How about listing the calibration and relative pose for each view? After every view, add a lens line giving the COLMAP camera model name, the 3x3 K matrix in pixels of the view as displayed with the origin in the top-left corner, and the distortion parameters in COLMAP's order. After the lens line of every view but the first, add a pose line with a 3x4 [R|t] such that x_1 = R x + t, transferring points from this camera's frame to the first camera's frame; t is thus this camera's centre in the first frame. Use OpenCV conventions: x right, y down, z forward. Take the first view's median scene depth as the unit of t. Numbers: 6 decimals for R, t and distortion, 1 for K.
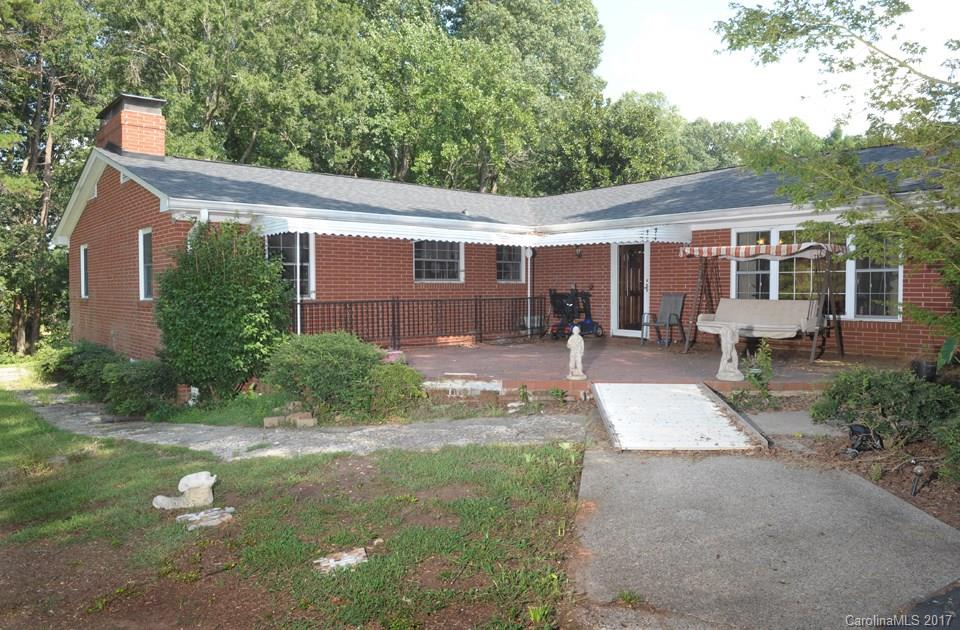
lens RADIAL K [[704.8, 0, 480.0], [0, 704.8, 315.0], [0, 0, 1]] dist [-0.009033, 0.000517]
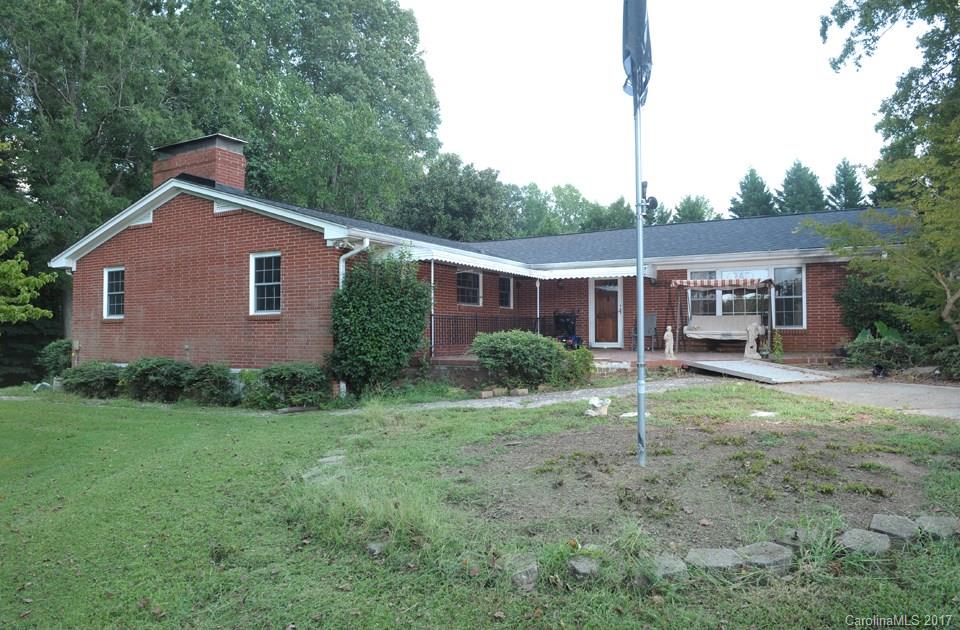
lens RADIAL K [[704.8, 0, 480.0], [0, 704.8, 315.0], [0, 0, 1]] dist [-0.009033, 0.000517]
pose [[0.941374, 0.008555, 0.337257, -0.465642], [0.014775, 0.997674, -0.066547, 0.054254], [-0.337042, 0.067628, 0.939057, -0.179359]]
